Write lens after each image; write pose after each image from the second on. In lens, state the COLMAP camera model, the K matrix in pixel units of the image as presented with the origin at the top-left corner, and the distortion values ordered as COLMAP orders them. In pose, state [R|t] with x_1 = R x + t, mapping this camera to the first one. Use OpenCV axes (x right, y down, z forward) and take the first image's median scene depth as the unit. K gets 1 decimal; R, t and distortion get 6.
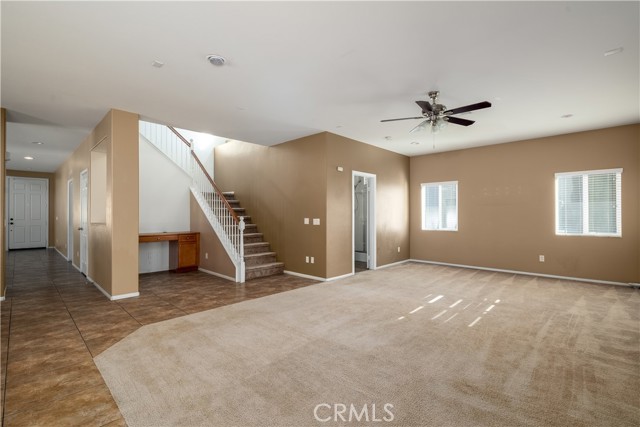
lens RADIAL K [[297.6, 0, 322.1], [0, 297.6, 214.1], [0, 0, 1]] dist [0.005437, 0.000553]
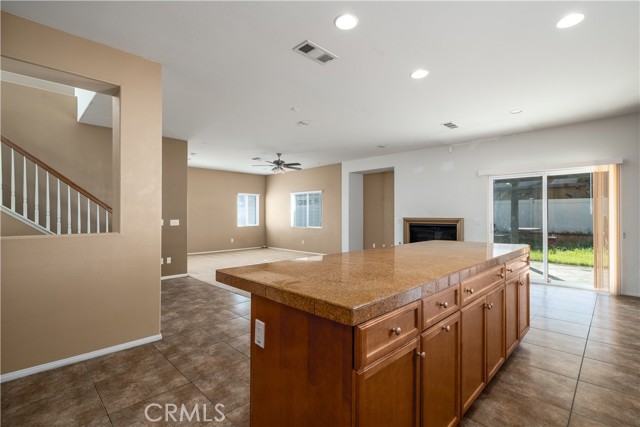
lens RADIAL K [[297.6, 0, 315.7], [0, 297.6, 214.8], [0, 0, 1]] dist [0.005437, 0.000553]
pose [[0.053444, 0.002337, 0.998568, -1.108046], [-0.013325, 0.999910, -0.001627, -0.007324], [-0.998482, -0.013219, 0.053471, 0.470789]]
